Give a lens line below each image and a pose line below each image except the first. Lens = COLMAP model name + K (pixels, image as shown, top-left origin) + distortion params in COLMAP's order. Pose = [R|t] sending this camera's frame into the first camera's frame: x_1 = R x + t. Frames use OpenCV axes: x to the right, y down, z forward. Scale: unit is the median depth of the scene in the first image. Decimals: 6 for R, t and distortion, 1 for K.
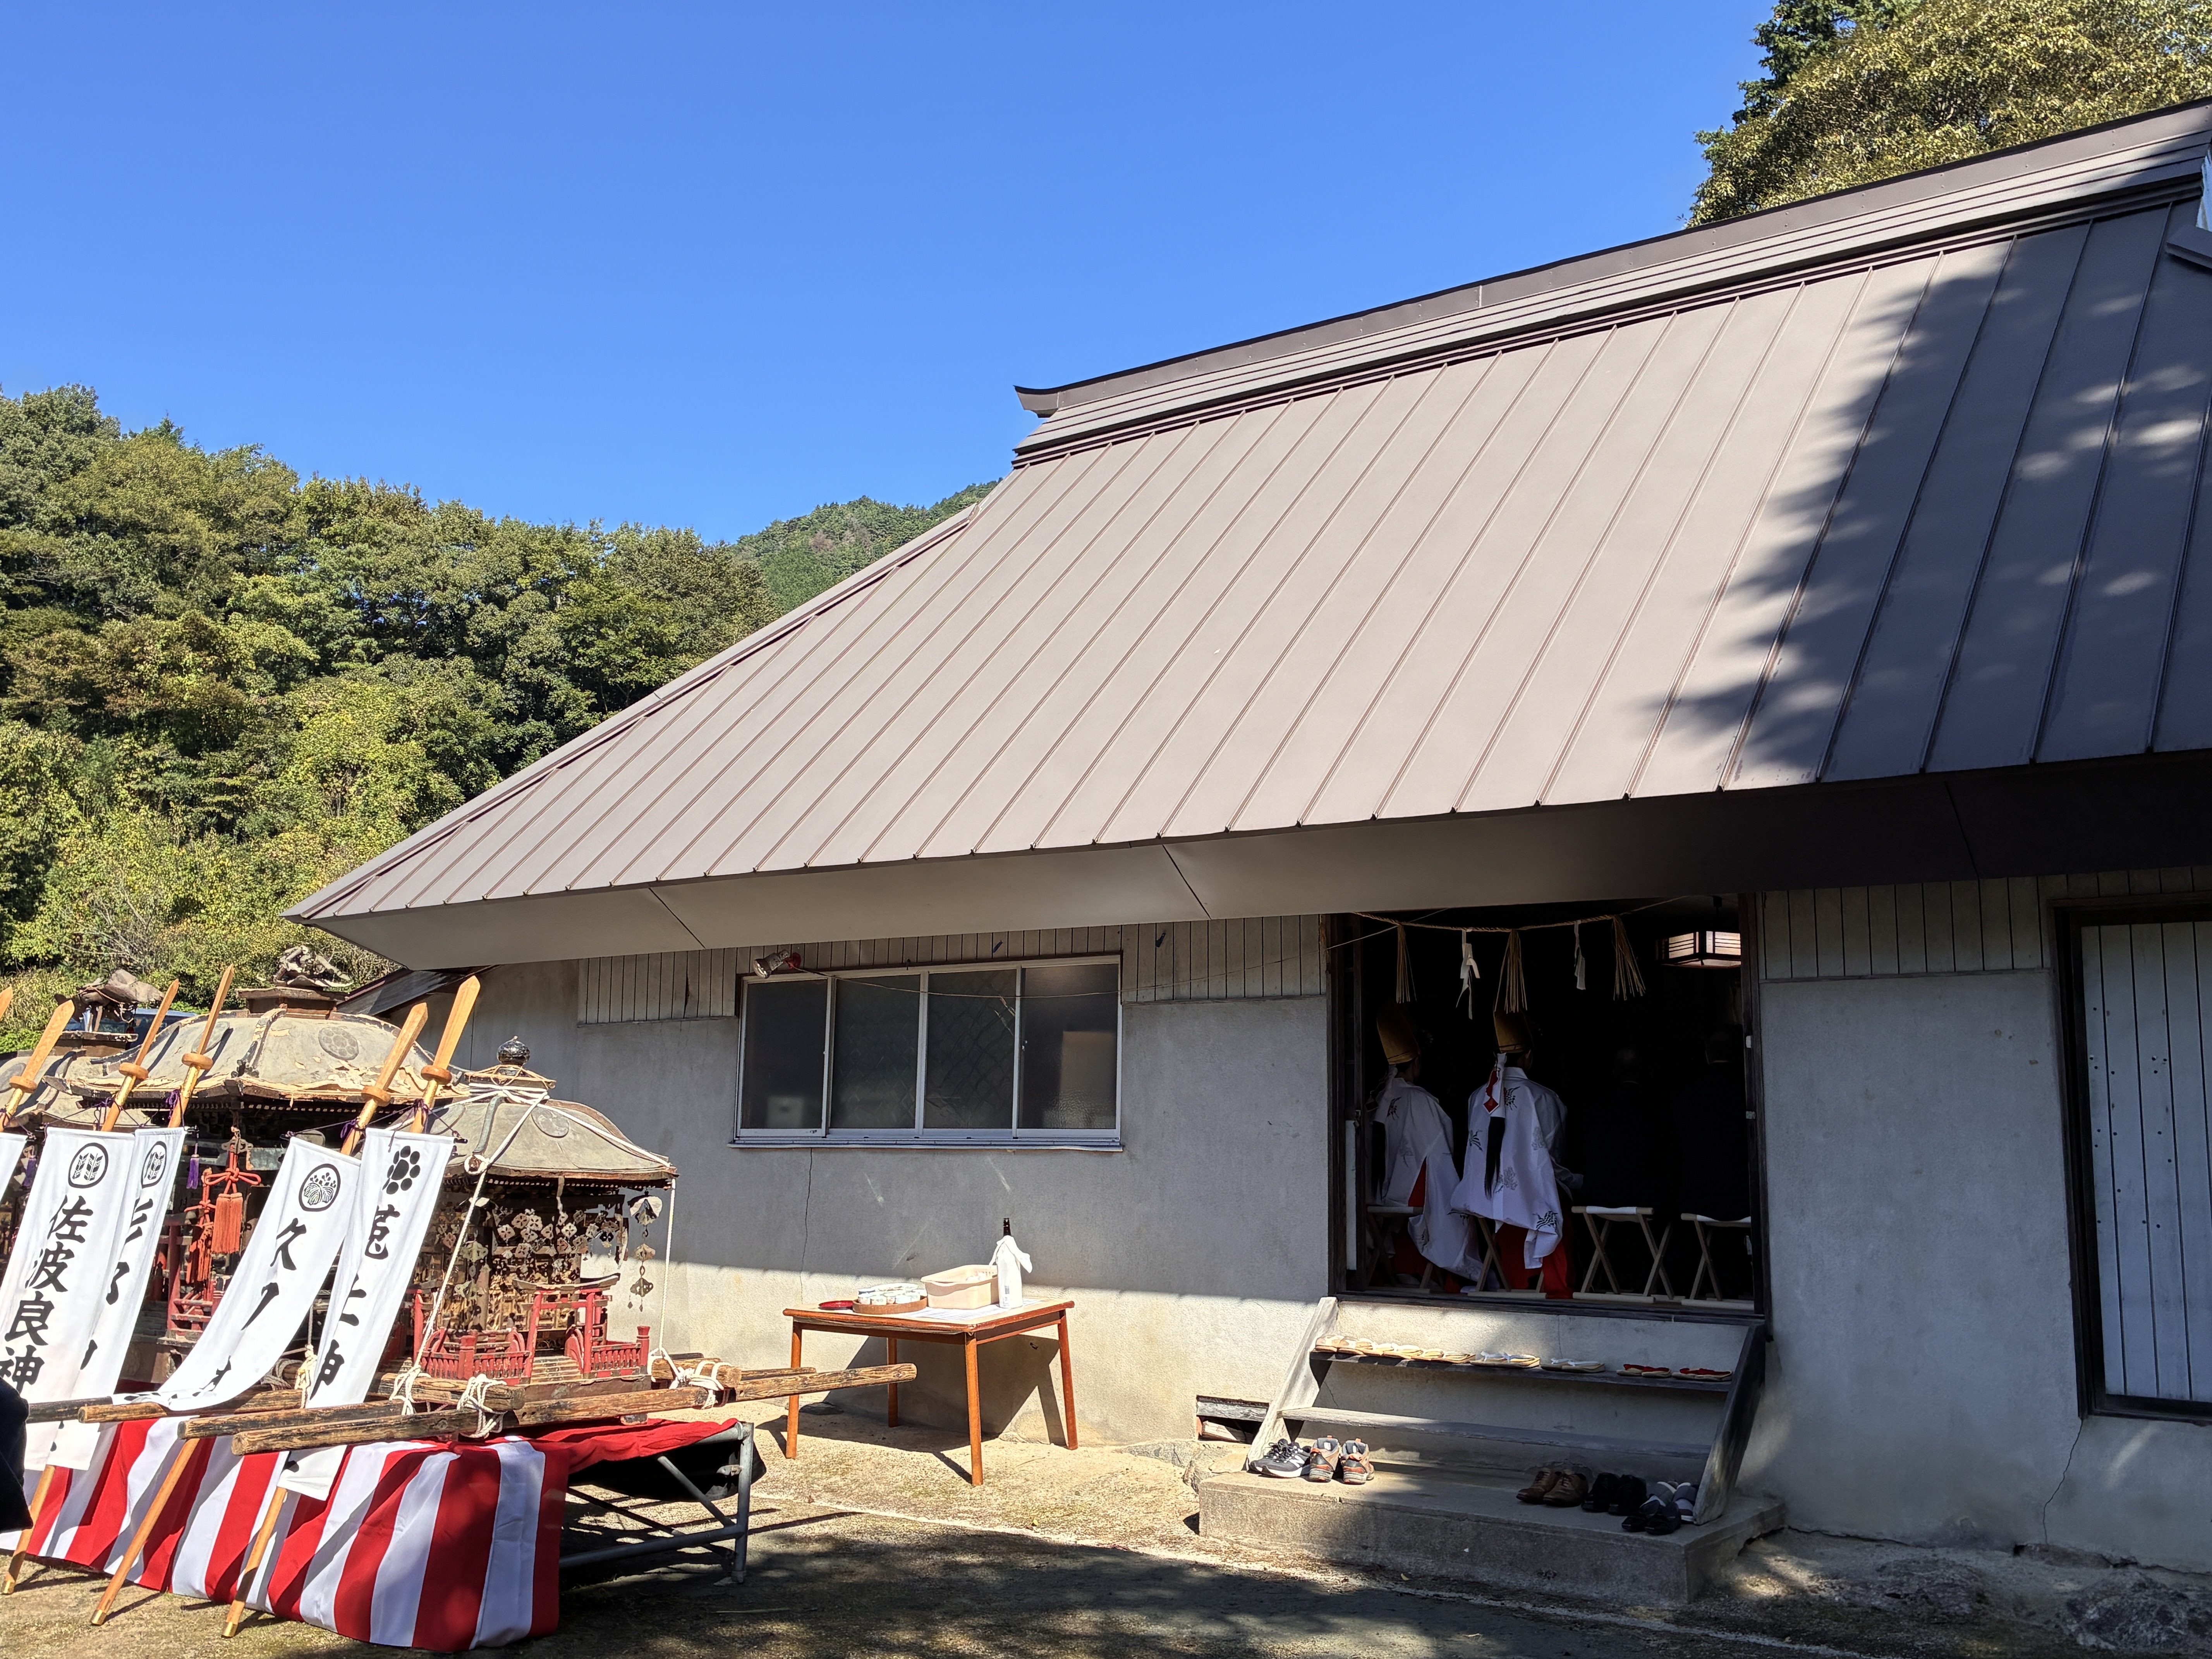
lens RADIAL K [[2135.8, 0, 1106.0], [0, 2135.8, 829.5], [0, 0, 1]] dist [0.124001, -0.141526]
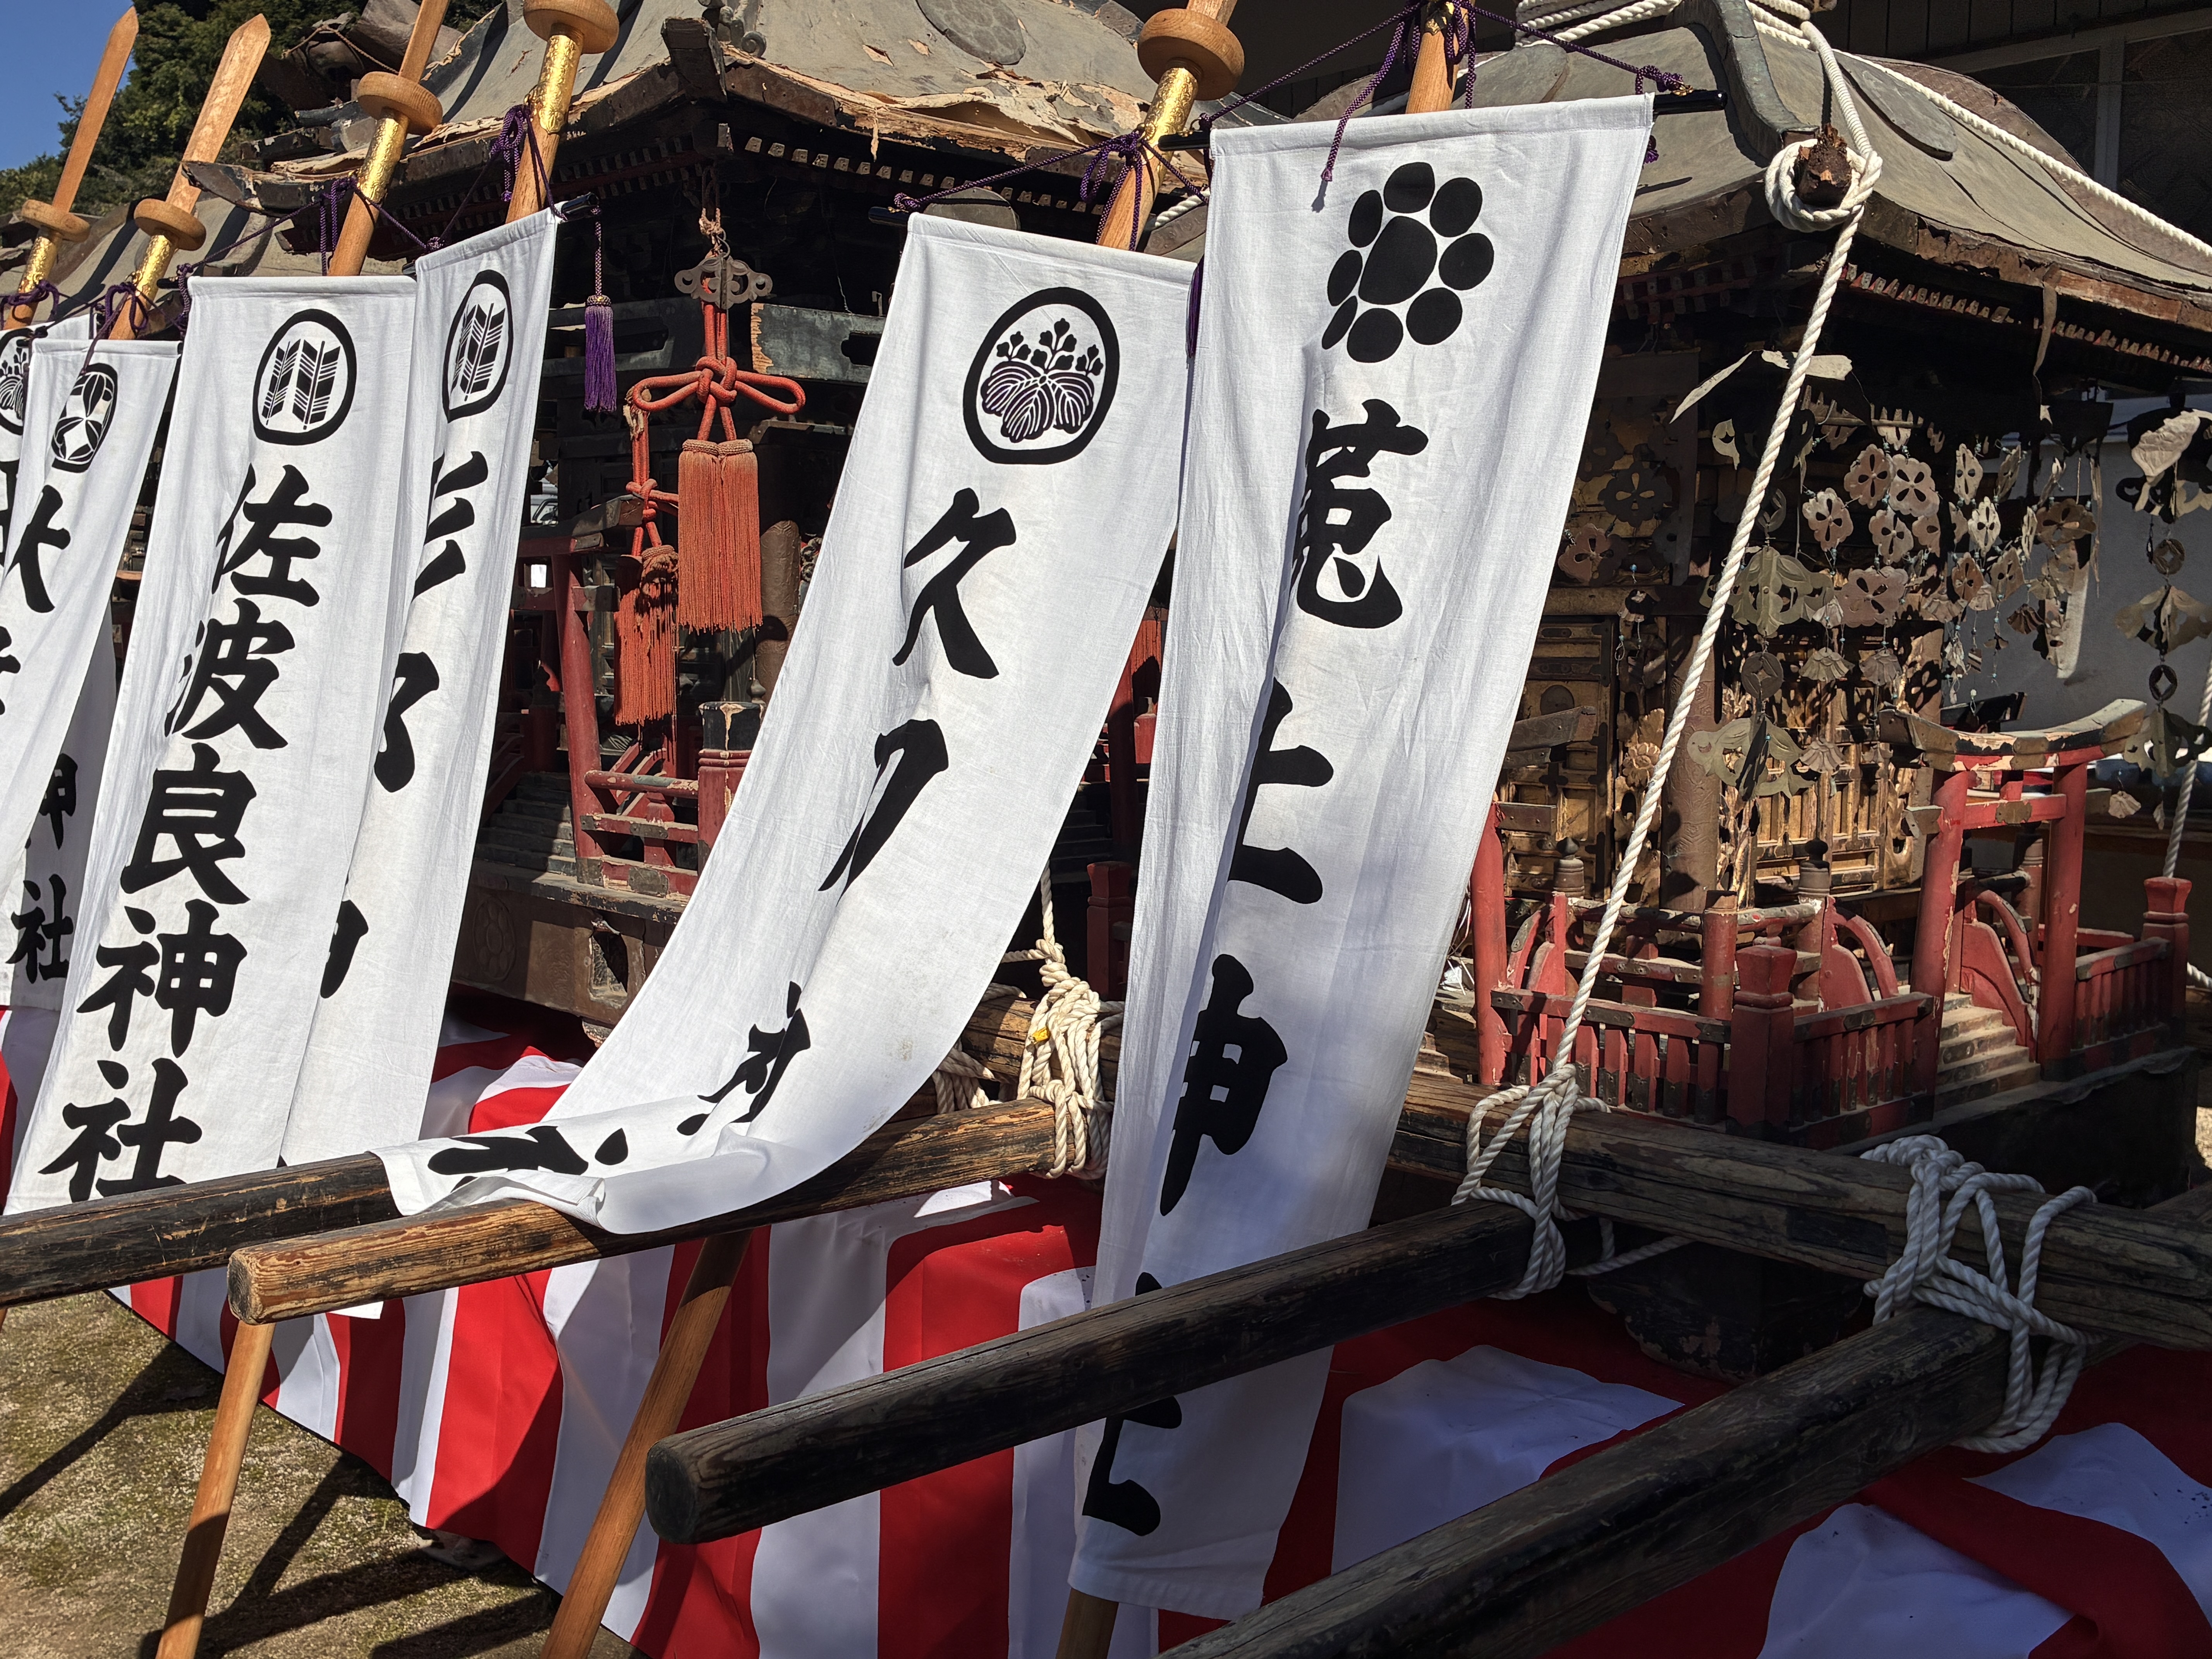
lens RADIAL K [[2225.4, 0, 1106.0], [0, 2225.4, 829.5], [0, 0, 1]] dist [0.058493, -0.012593]
pose [[0.984397, 0.002865, -0.175936, -0.293912], [0.040722, 0.969015, 0.243624, 0.146532], [0.171182, -0.246987, 0.953779, 0.697353]]
